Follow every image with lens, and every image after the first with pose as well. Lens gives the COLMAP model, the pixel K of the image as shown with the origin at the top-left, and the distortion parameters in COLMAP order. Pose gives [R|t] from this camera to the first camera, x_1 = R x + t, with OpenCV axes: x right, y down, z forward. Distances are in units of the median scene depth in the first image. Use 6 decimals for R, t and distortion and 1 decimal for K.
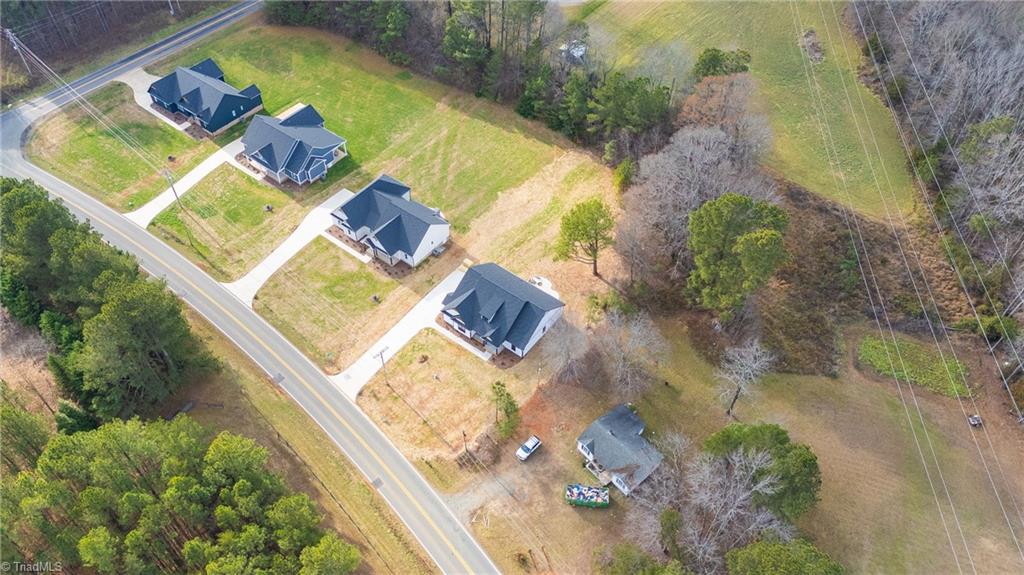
lens RADIAL K [[750.1, 0, 512.0], [0, 750.1, 287.5], [0, 0, 1]] dist [0.080293, -0.083306]
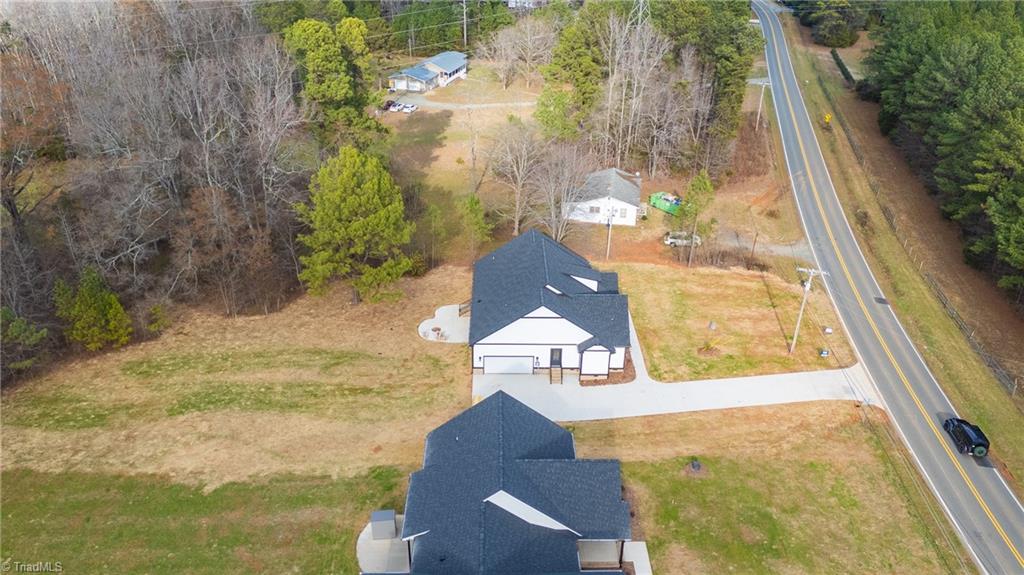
lens RADIAL K [[750.1, 0, 512.0], [0, 750.1, 287.5], [0, 0, 1]] dist [0.080293, -0.083306]
pose [[-0.614872, -0.413826, 0.671327, -0.375306], [0.576580, 0.344877, 0.740686, -0.414128], [-0.538040, 0.842501, 0.026549, 0.980067]]
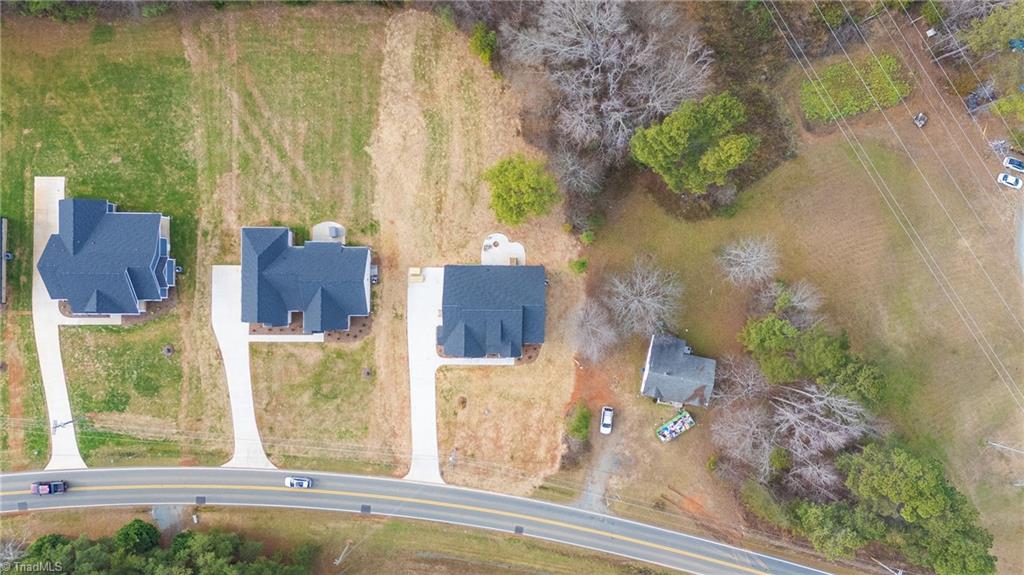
lens RADIAL K [[750.1, 0, 512.0], [0, 750.1, 287.5], [0, 0, 1]] dist [0.080293, -0.083306]
pose [[0.803353, -0.595458, -0.007346, 0.030286], [0.449845, 0.598726, 0.662697, -0.594887], [-0.390210, -0.535683, 0.748852, 0.302041]]
